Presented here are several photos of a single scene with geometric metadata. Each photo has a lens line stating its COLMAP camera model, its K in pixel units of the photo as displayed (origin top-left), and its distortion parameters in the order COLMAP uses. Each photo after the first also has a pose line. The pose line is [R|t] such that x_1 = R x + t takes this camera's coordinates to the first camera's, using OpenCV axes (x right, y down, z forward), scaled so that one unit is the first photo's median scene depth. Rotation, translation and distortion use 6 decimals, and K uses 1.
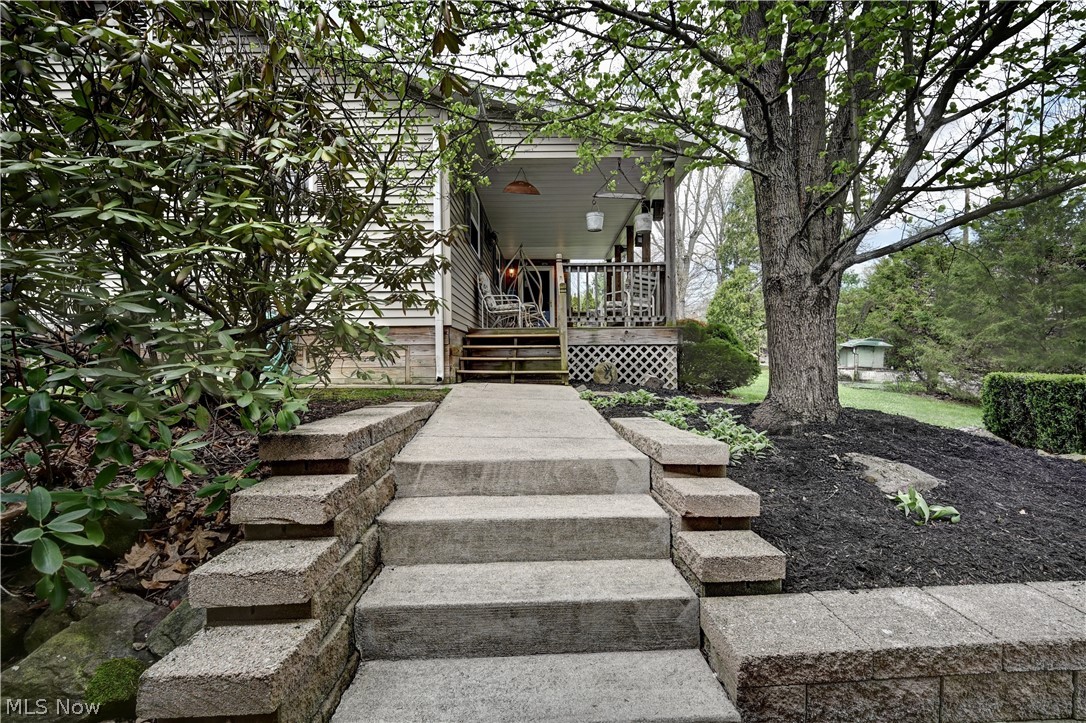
lens RADIAL K [[453.6, 0, 545.7], [0, 453.6, 361.9], [0, 0, 1]] dist [0.000443, -0.008863]
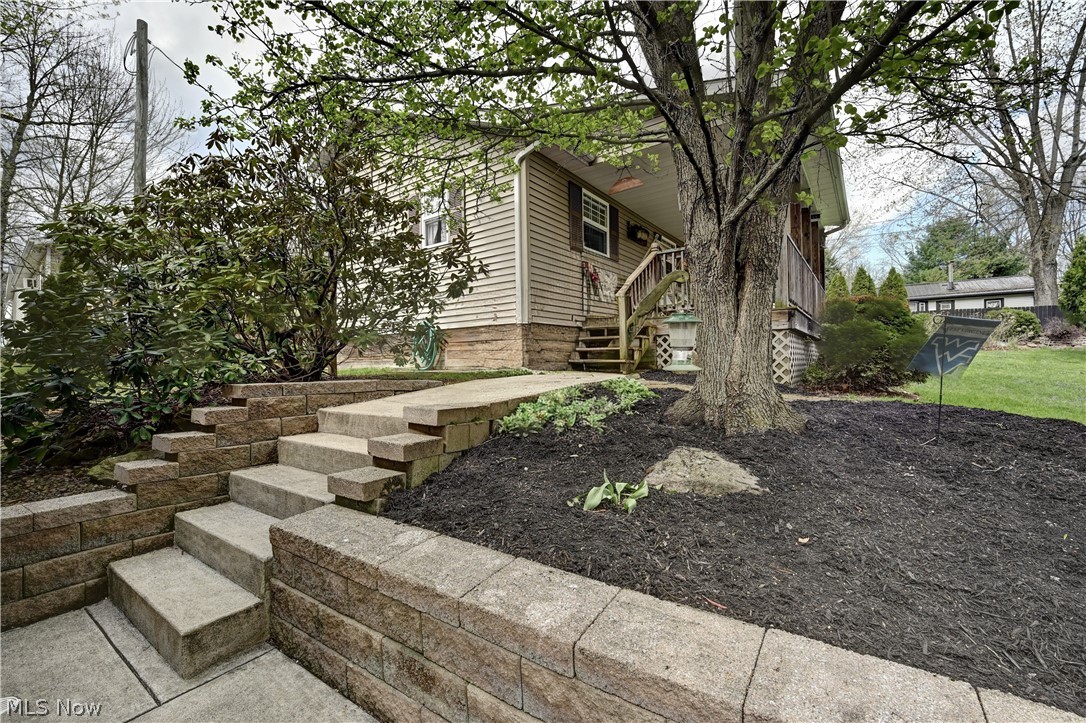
lens RADIAL K [[453.6, 0, 545.7], [0, 453.6, 361.9], [0, 0, 1]] dist [0.000443, -0.008863]
pose [[0.805218, -0.009686, -0.592899, 0.424798], [0.012887, 0.999916, 0.001167, 0.016232], [0.592839, -0.008581, 0.805276, 0.057723]]
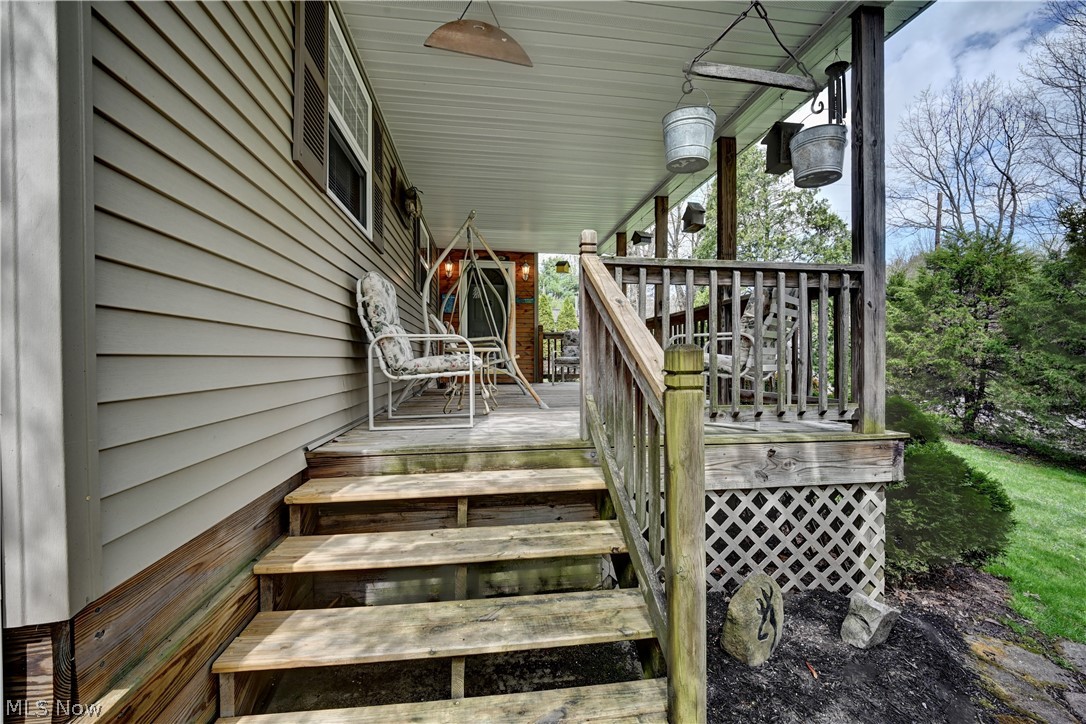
lens RADIAL K [[453.6, 0, 545.7], [0, 453.6, 362.4], [0, 0, 1]] dist [0.000443, -0.008863]
pose [[0.989998, 0.004732, 0.140999, -0.054376], [-0.007255, 0.999823, 0.017380, -0.143915], [-0.140892, -0.018229, 0.989857, 0.660677]]
